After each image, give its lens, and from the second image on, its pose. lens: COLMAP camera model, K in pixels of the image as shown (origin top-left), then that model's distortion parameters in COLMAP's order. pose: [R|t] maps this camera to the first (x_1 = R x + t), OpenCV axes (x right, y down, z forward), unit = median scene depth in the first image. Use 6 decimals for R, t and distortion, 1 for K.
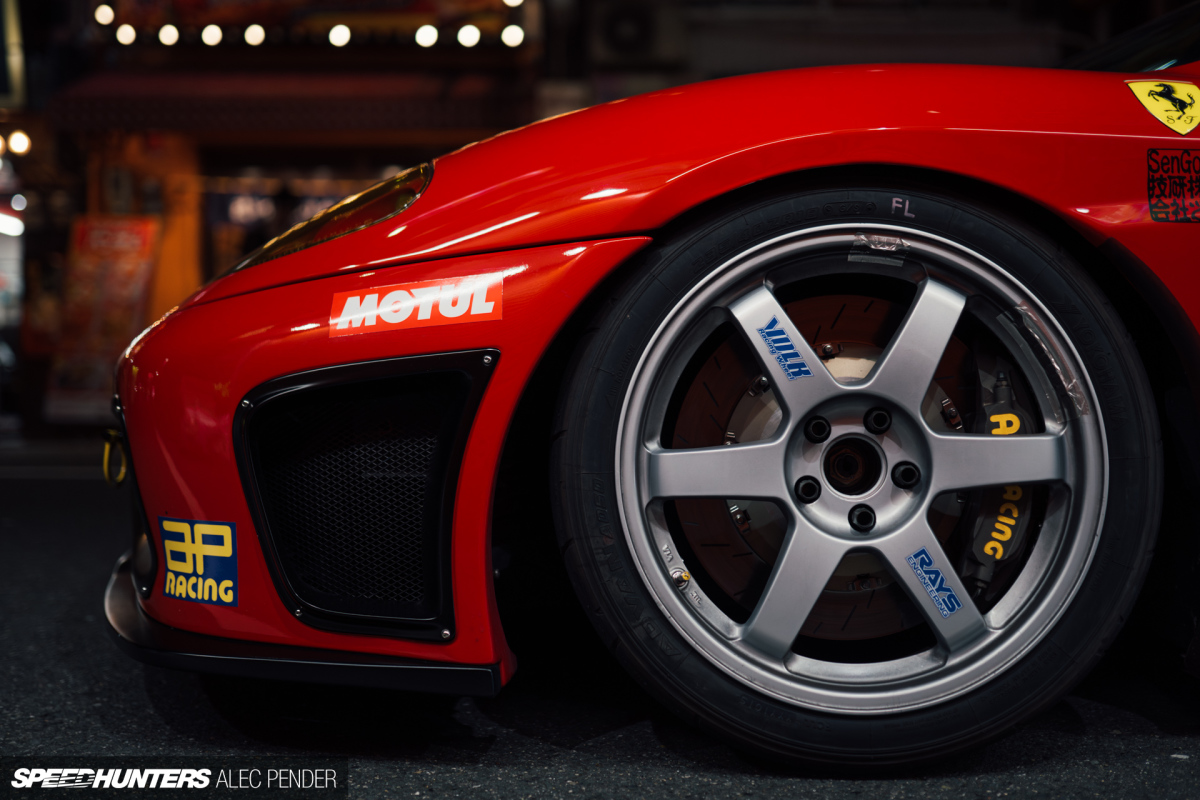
lens RADIAL K [[1250.5, 0, 599.6], [0, 1250.5, 385.6], [0, 0, 1]] dist [-0.075838, 0.135098]
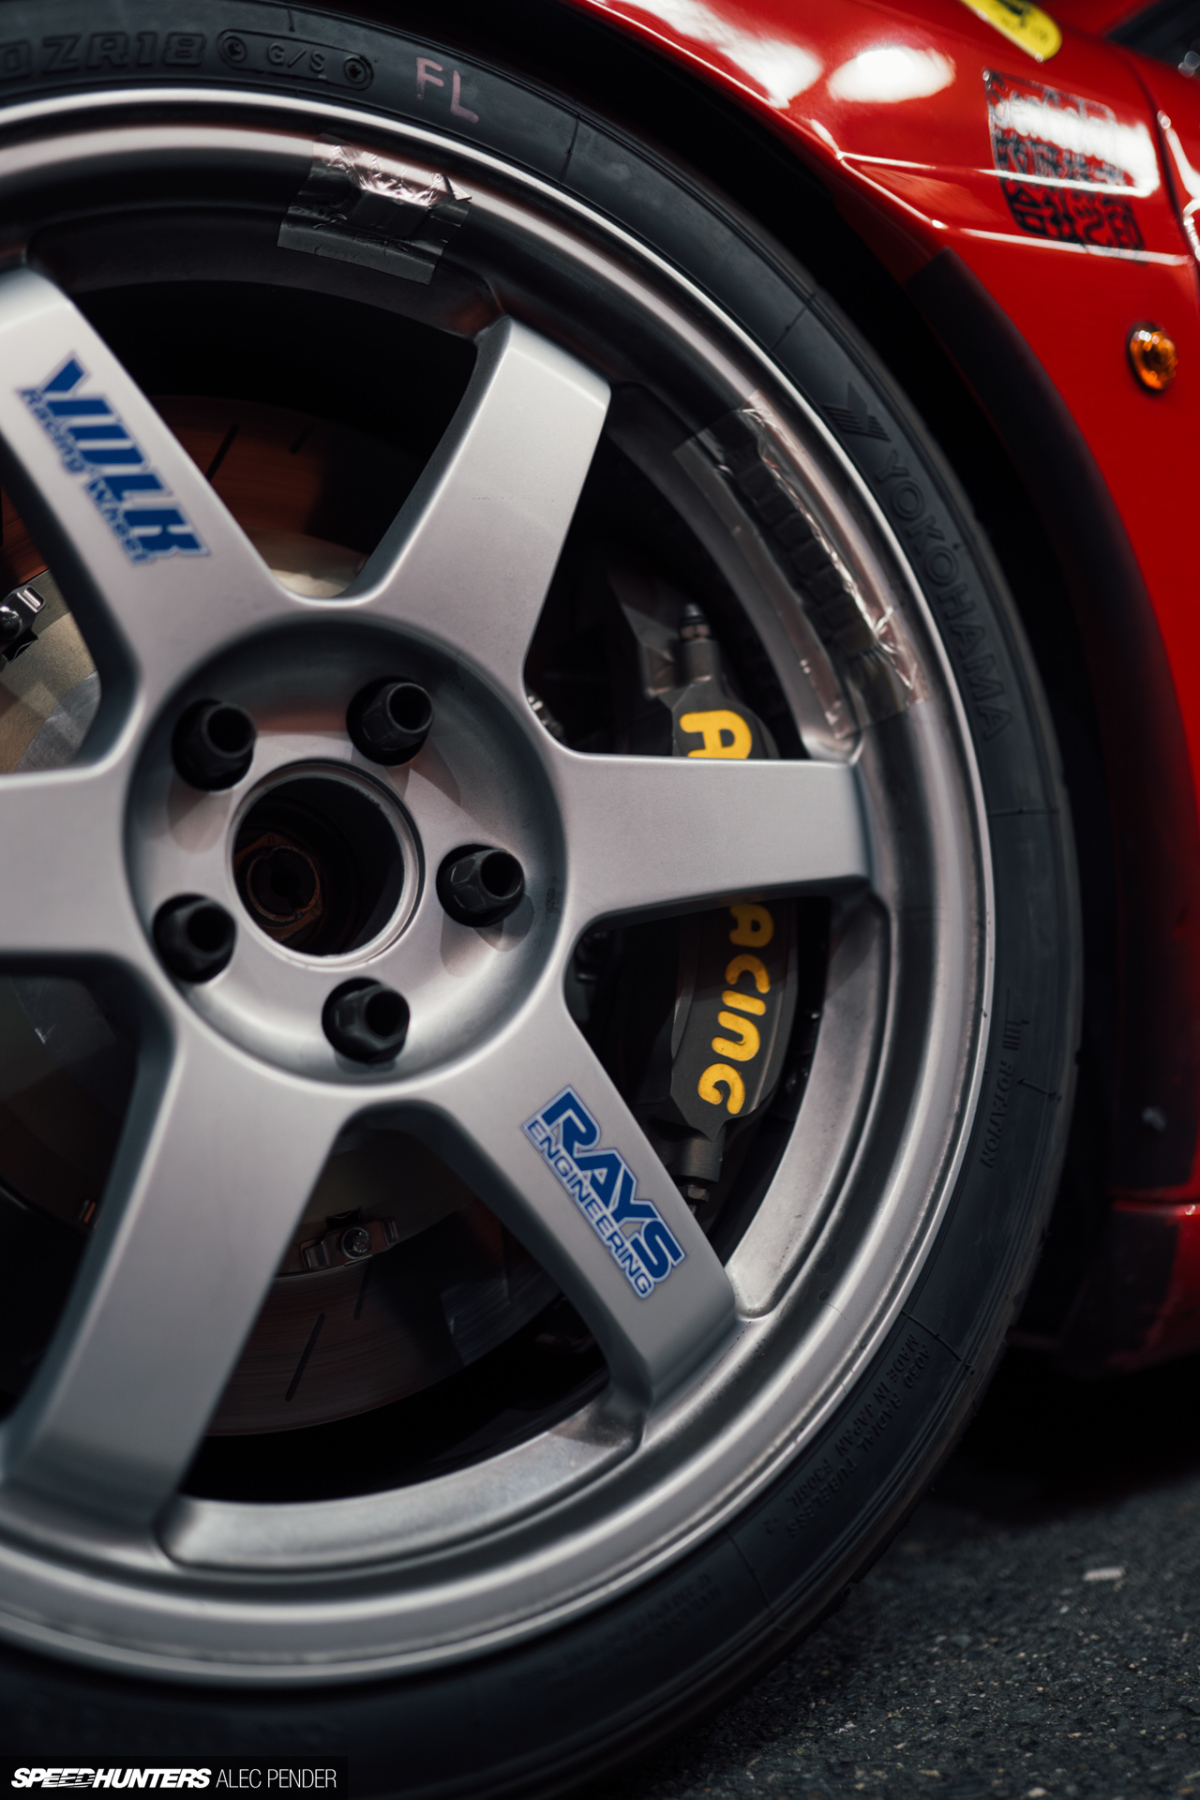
lens RADIAL K [[1875.7, 0, 636.7], [0, 1875.7, 855.9], [0, 0, 1]] dist [-0.075838, 0.135098]
pose [[0.831916, -0.004902, 0.554880, 0.004436], [0.066389, 0.993658, -0.090758, 0.113750], [-0.550916, 0.112341, 0.826965, 0.570770]]
